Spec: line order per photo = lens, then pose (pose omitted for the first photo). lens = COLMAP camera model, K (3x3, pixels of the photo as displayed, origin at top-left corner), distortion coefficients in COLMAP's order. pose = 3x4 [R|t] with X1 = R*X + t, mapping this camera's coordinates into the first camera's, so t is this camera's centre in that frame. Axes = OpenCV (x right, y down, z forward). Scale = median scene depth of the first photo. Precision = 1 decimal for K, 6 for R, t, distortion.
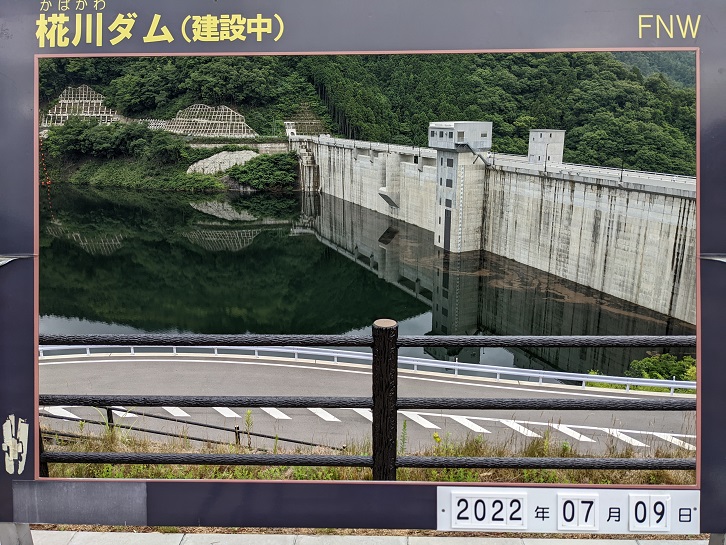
lens RADIAL K [[572.0, 0, 367.8], [0, 572.0, 273.8], [0, 0, 1]] dist [0.040171, -0.061706]
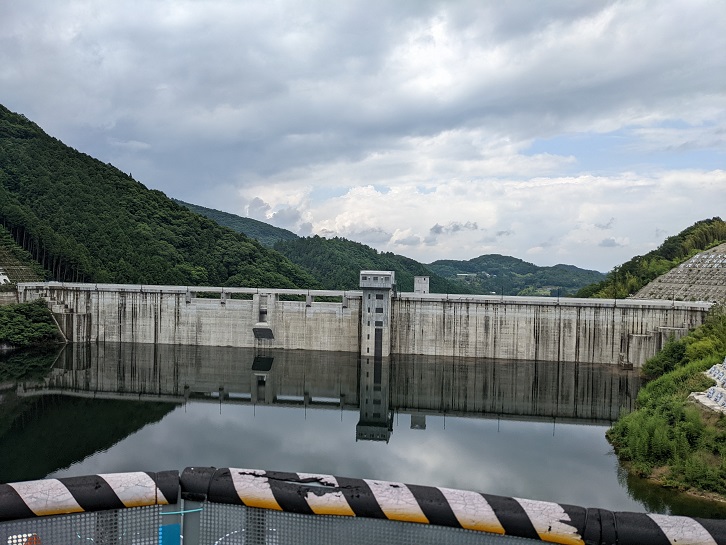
lens RADIAL K [[572.0, 0, 361.9], [0, 572.0, 272.3], [0, 0, 1]] dist [0.040171, -0.061706]
pose [[0.528720, 0.010318, 0.848734, -1.245453], [0.207787, 0.967928, -0.141209, -0.057881], [-0.822970, 0.251016, 0.509619, 0.275000]]
